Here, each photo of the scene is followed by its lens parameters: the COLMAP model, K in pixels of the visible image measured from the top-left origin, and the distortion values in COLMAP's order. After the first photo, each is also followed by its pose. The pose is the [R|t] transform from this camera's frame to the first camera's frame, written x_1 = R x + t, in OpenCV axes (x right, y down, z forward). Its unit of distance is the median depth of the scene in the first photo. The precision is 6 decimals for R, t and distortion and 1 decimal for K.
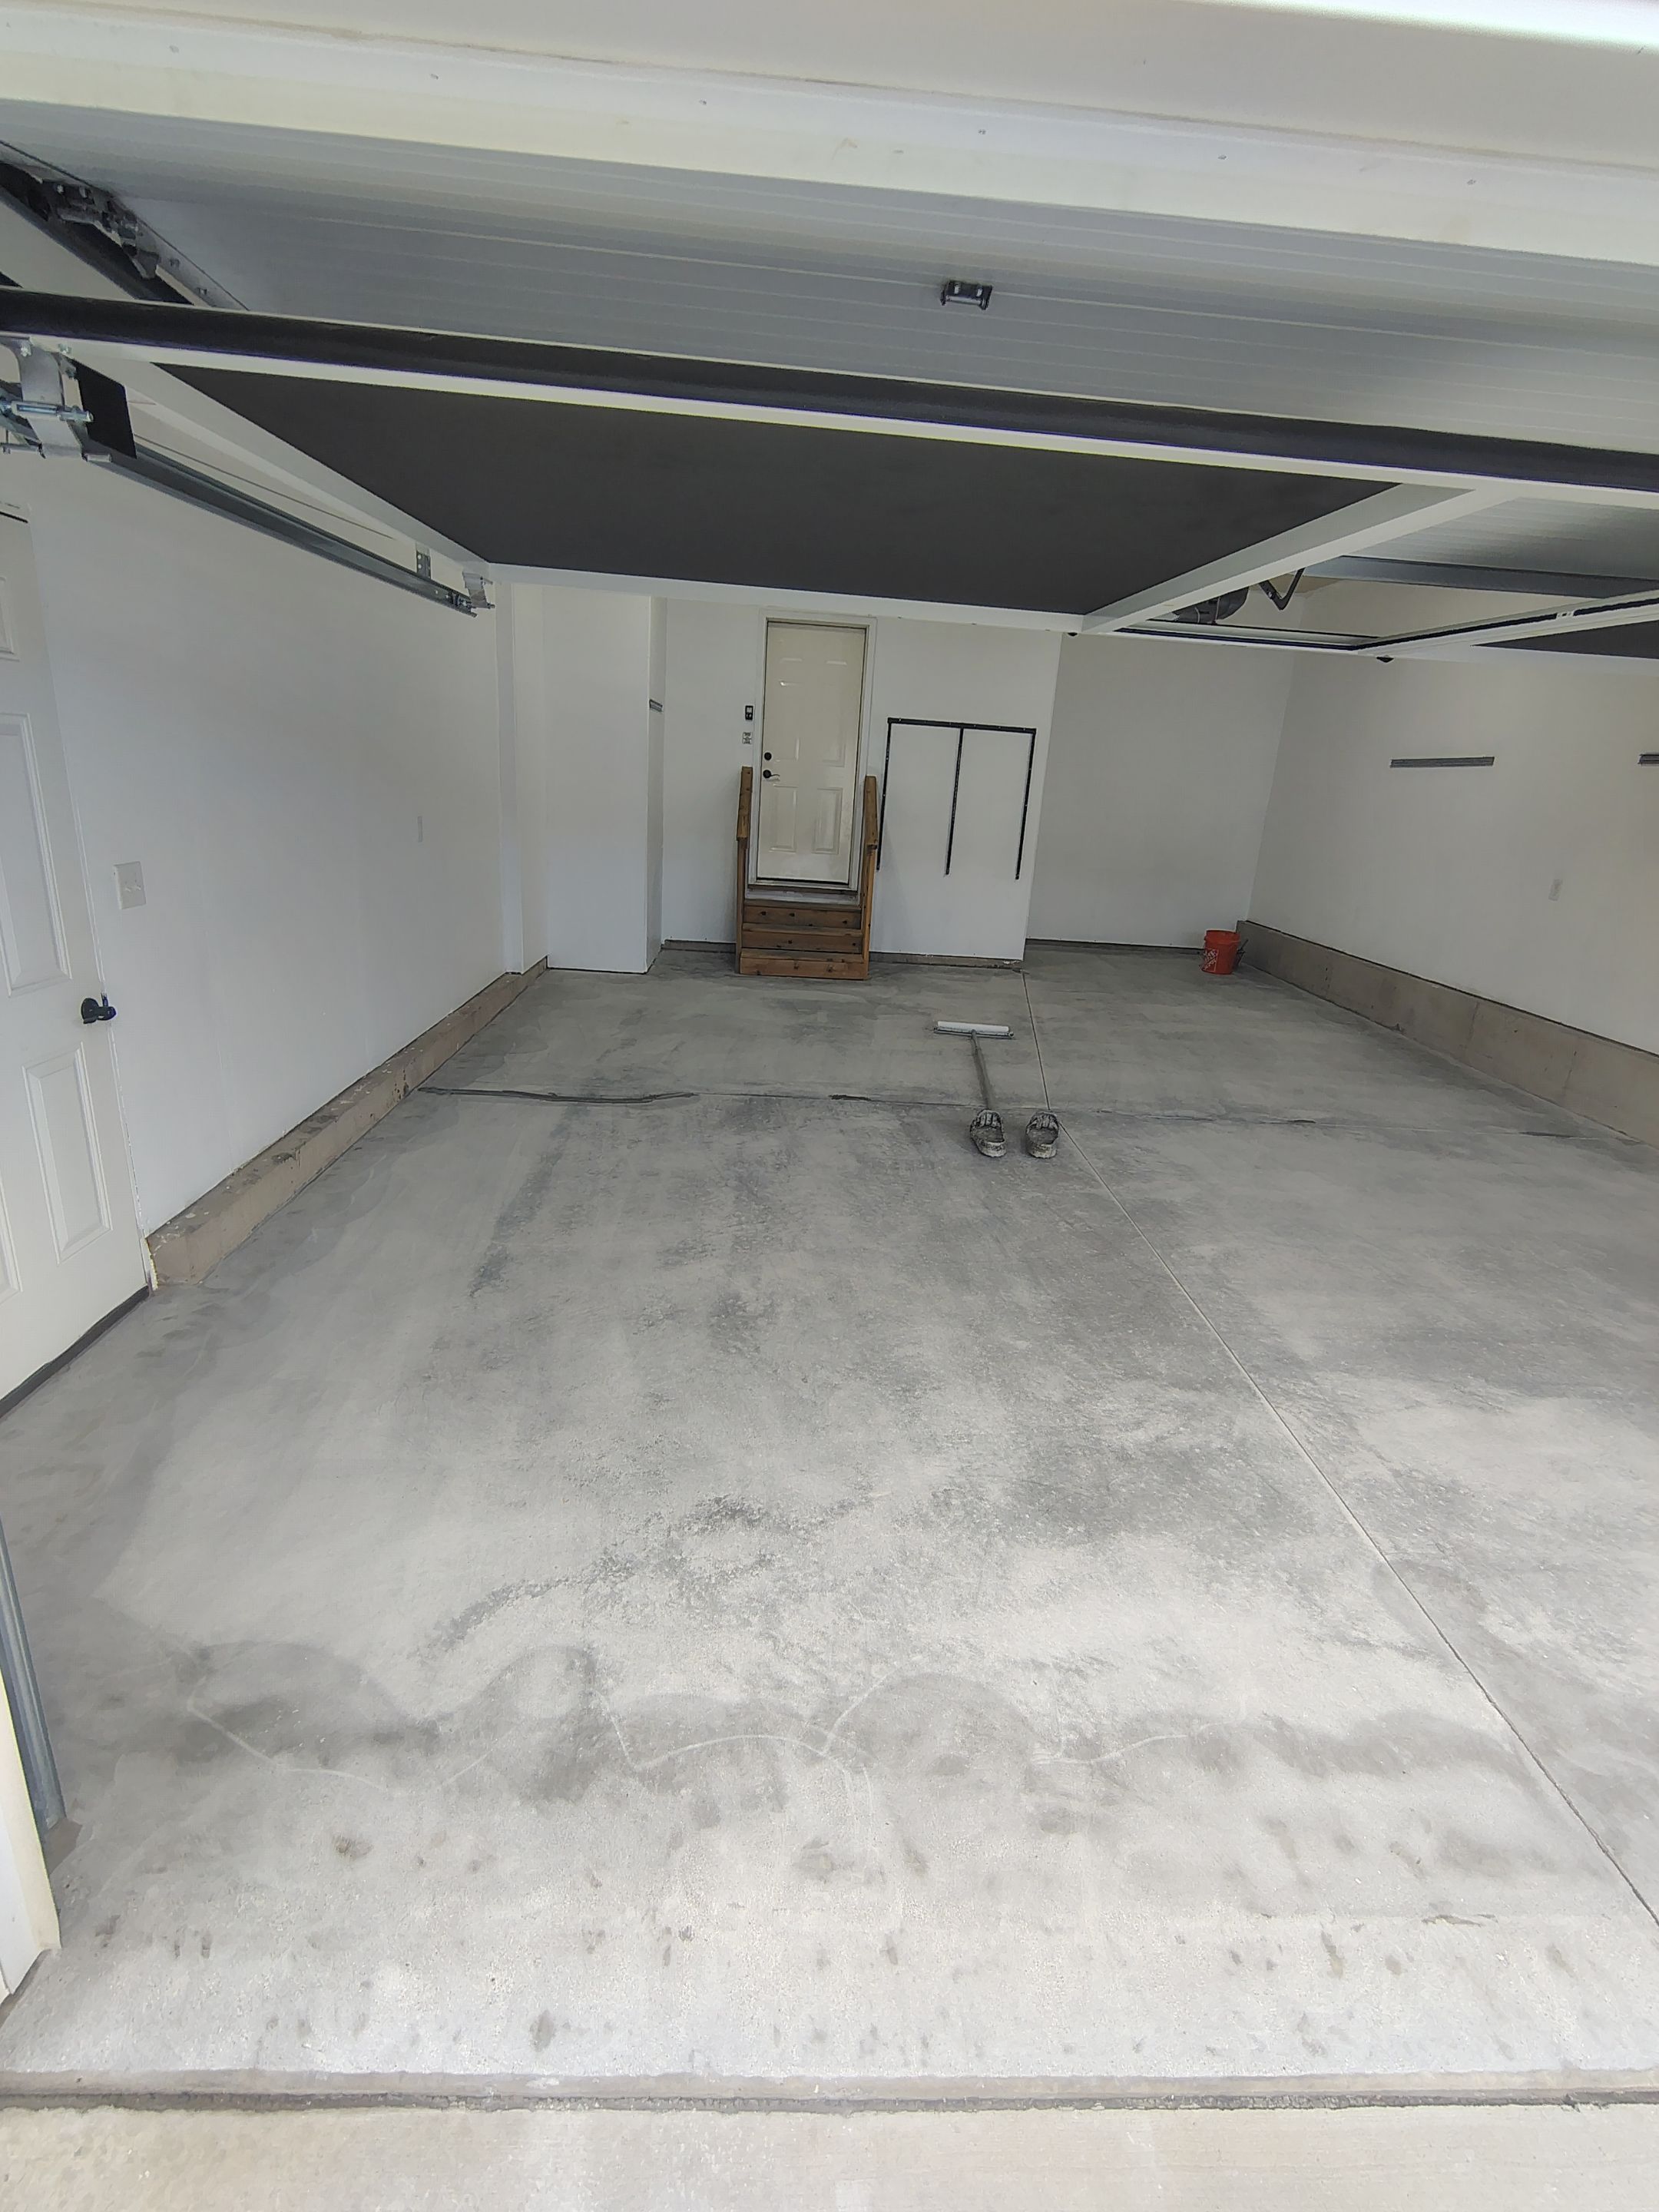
lens RADIAL K [[1030.0, 0, 820.5], [0, 1030.0, 1094.6], [0, 0, 1]] dist [-0.005817, 0.002179]
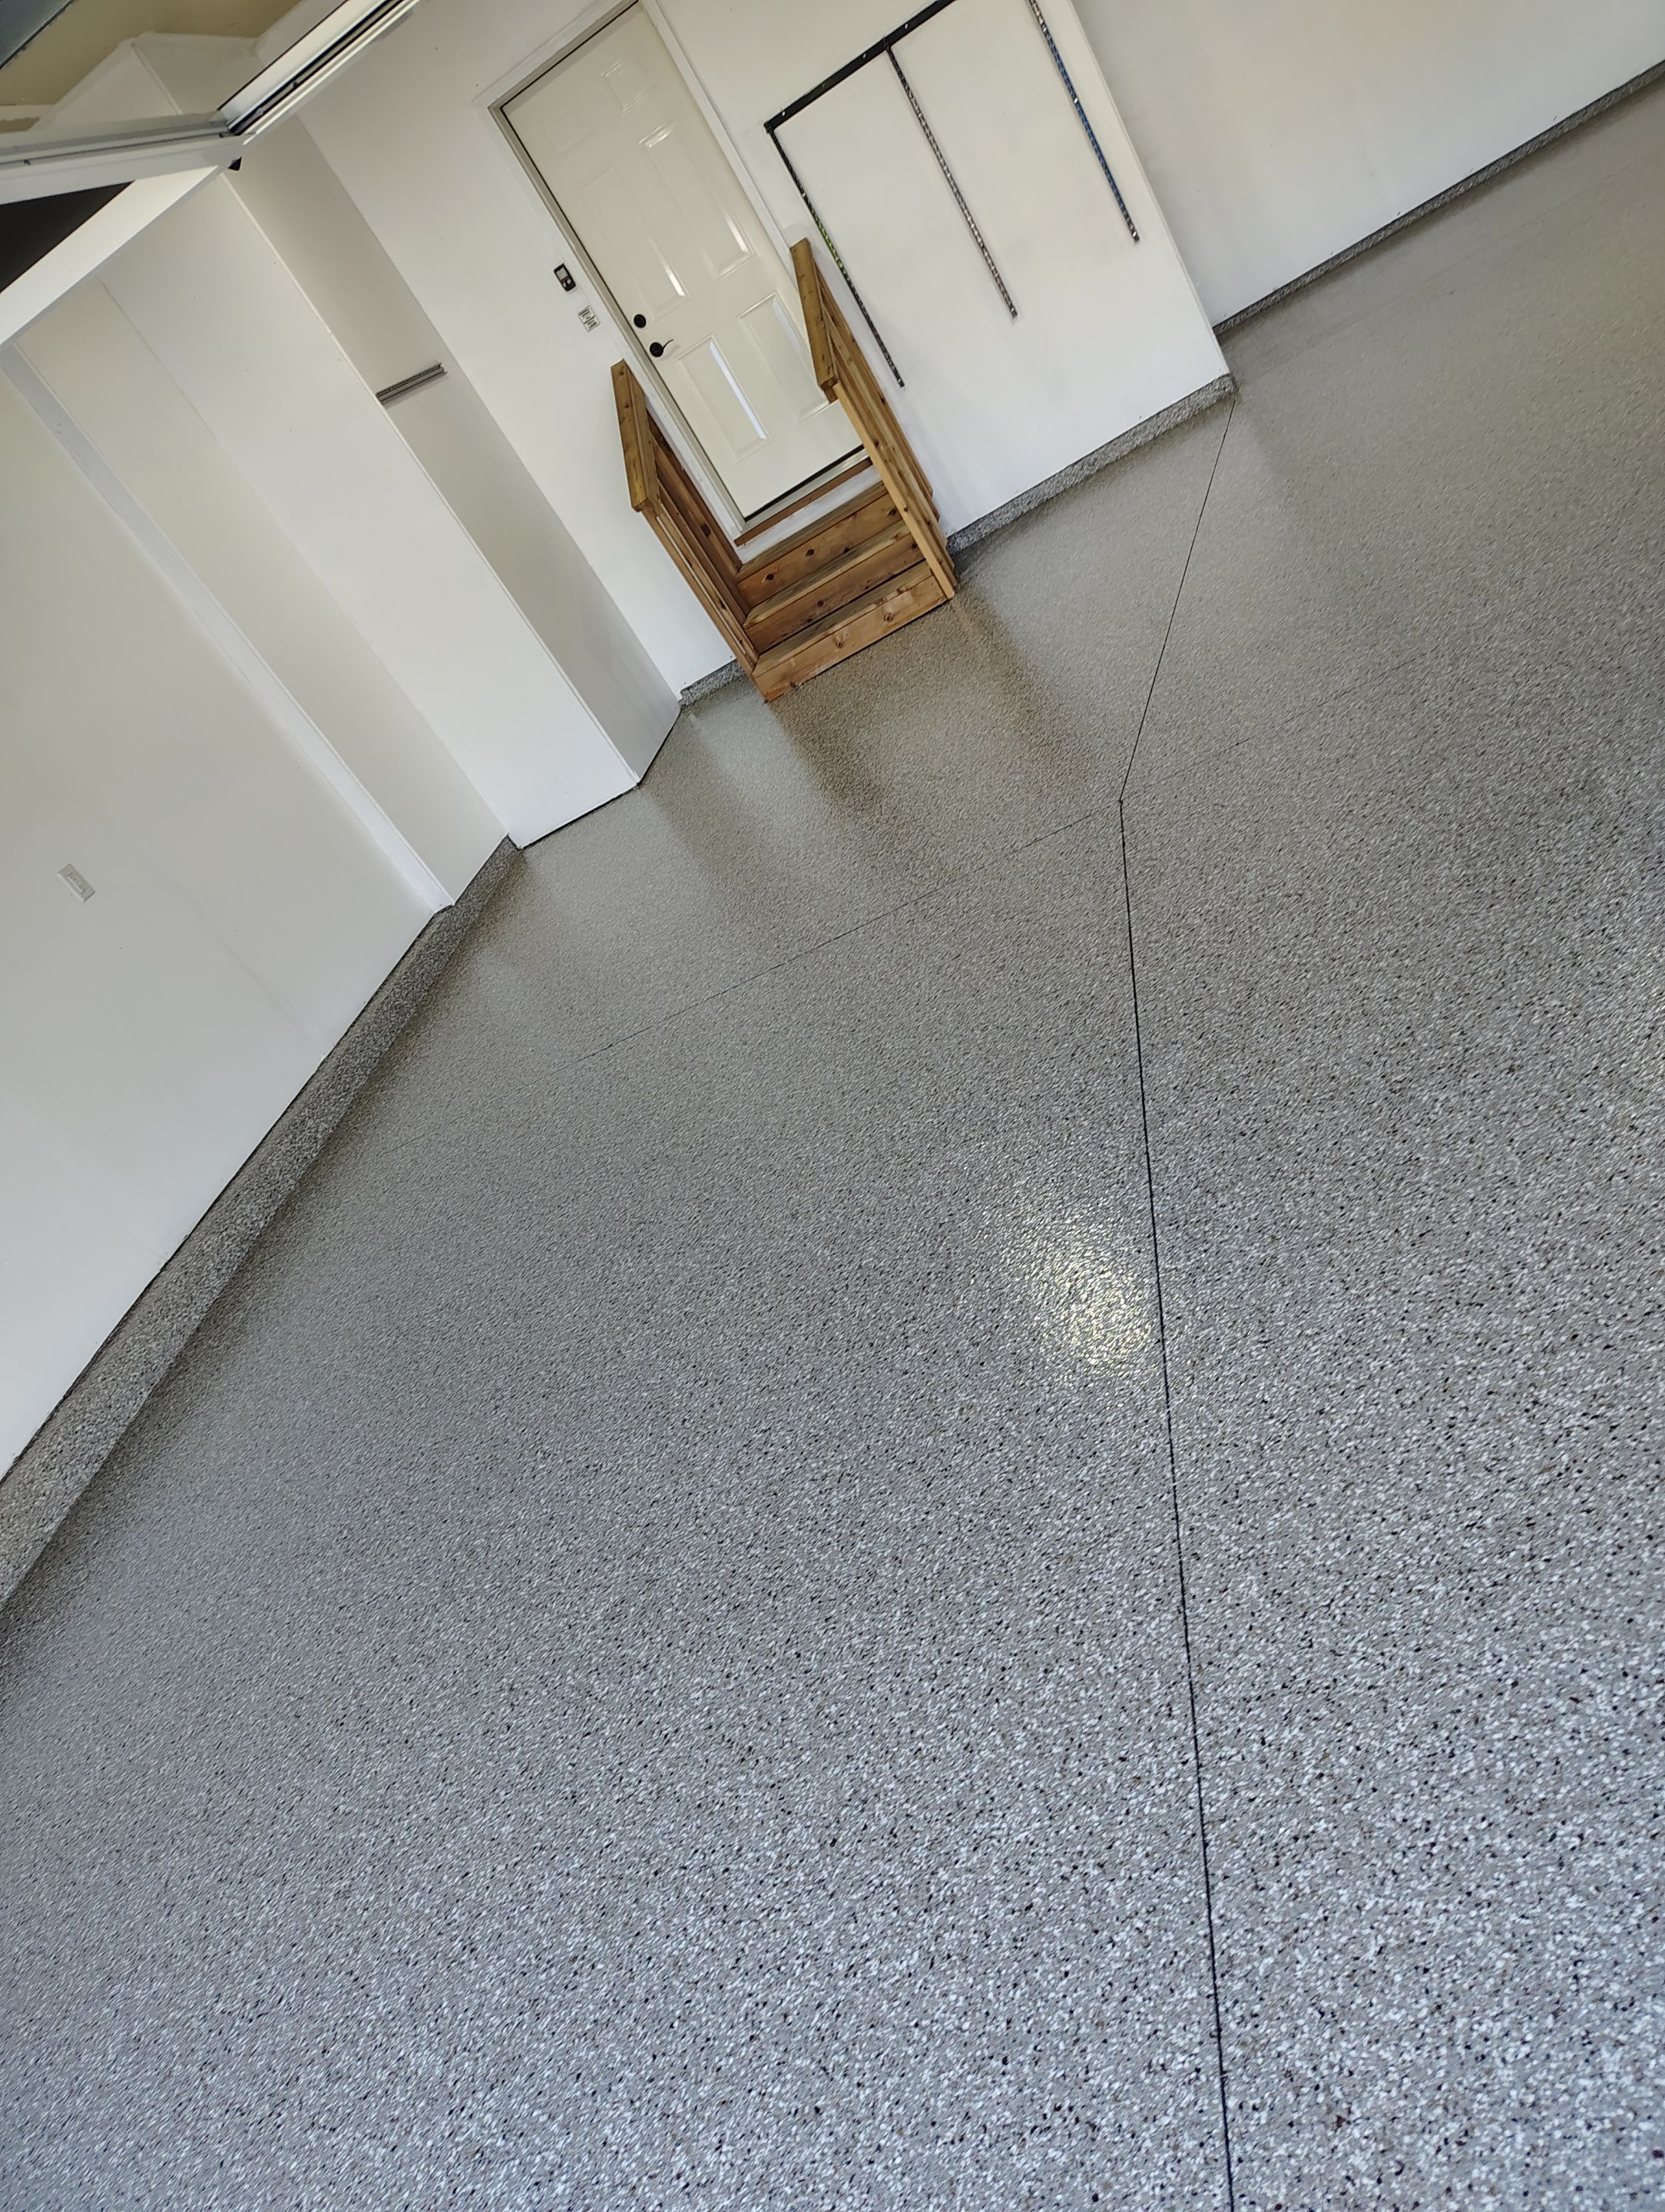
lens RADIAL K [[1518.4, 0, 875.3], [0, 1518.4, 1077.4], [0, 0, 1]] dist [0.042676, -0.048401]
pose [[0.818145, -0.399255, -0.413804, 0.654444], [0.490176, 0.860483, 0.138912, -0.055781], [0.300610, -0.316487, 0.899705, 0.377140]]
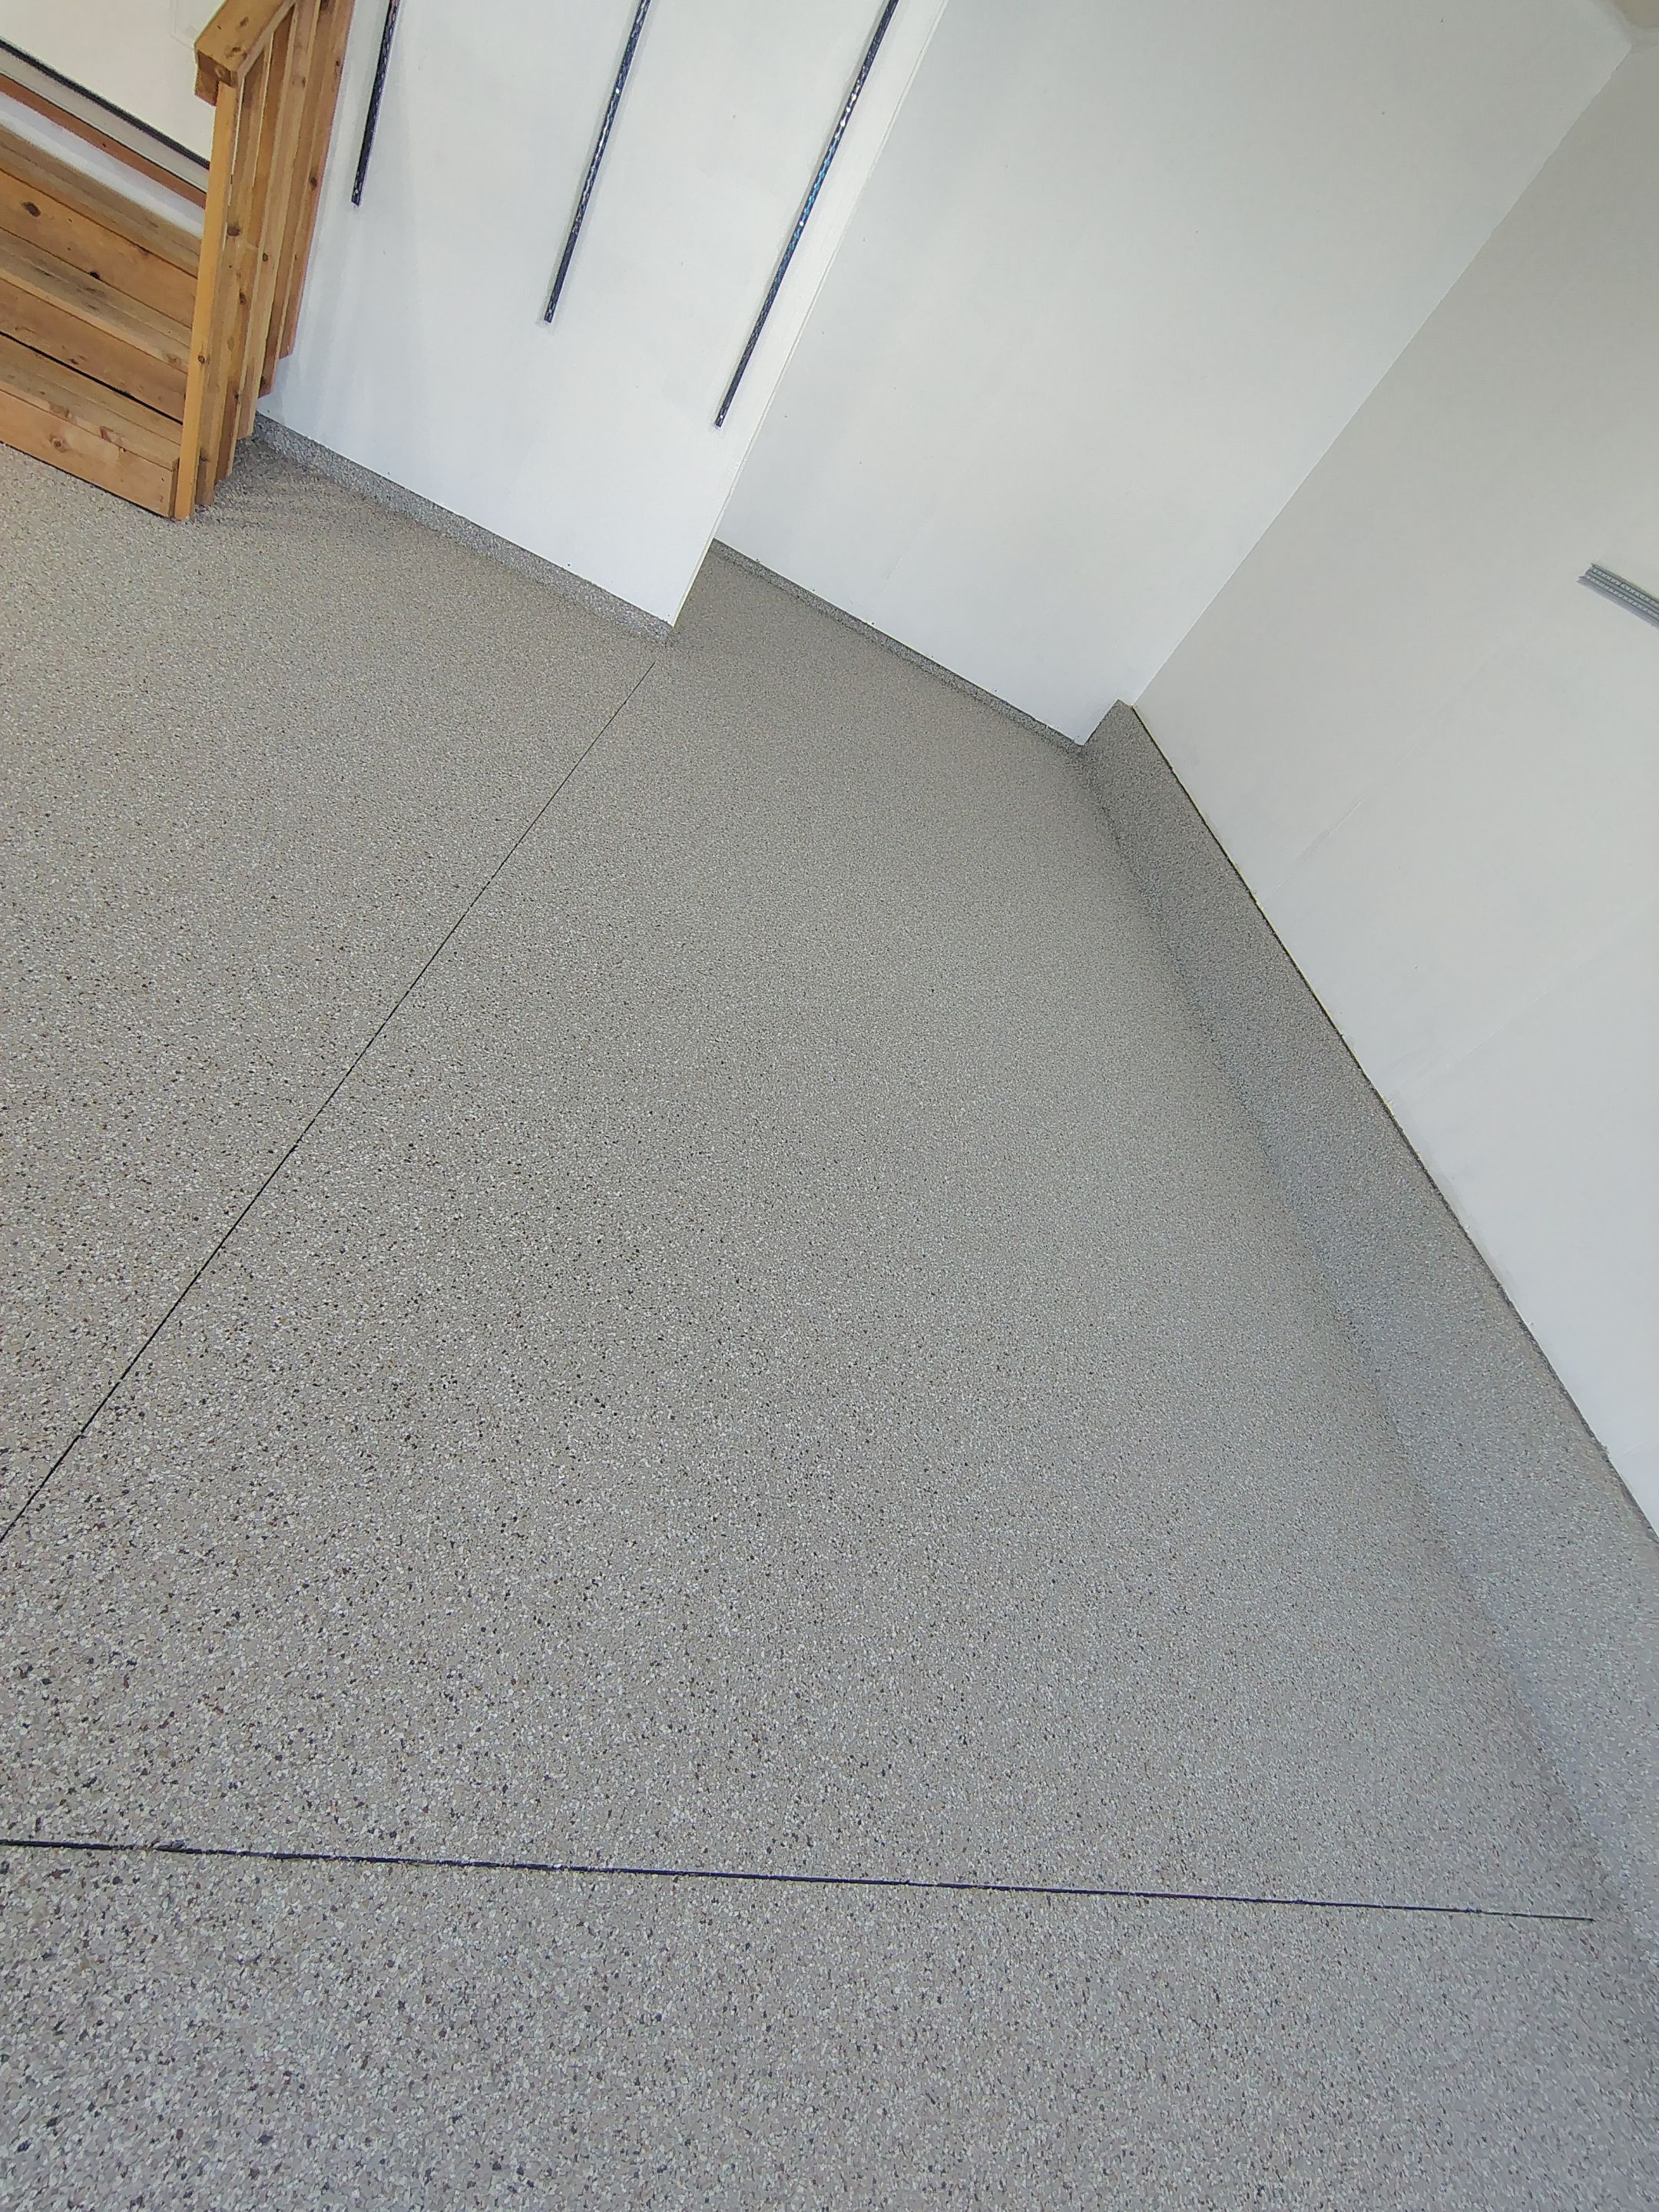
lens RADIAL K [[1030.0, 0, 820.5], [0, 1030.0, 1094.6], [0, 0, 1]] dist [-0.005817, 0.002179]
pose [[0.903823, 0.298596, 0.306503, 0.508637], [-0.401440, 0.839685, 0.365752, -0.427962], [-0.148154, -0.453618, 0.878795, 1.461643]]
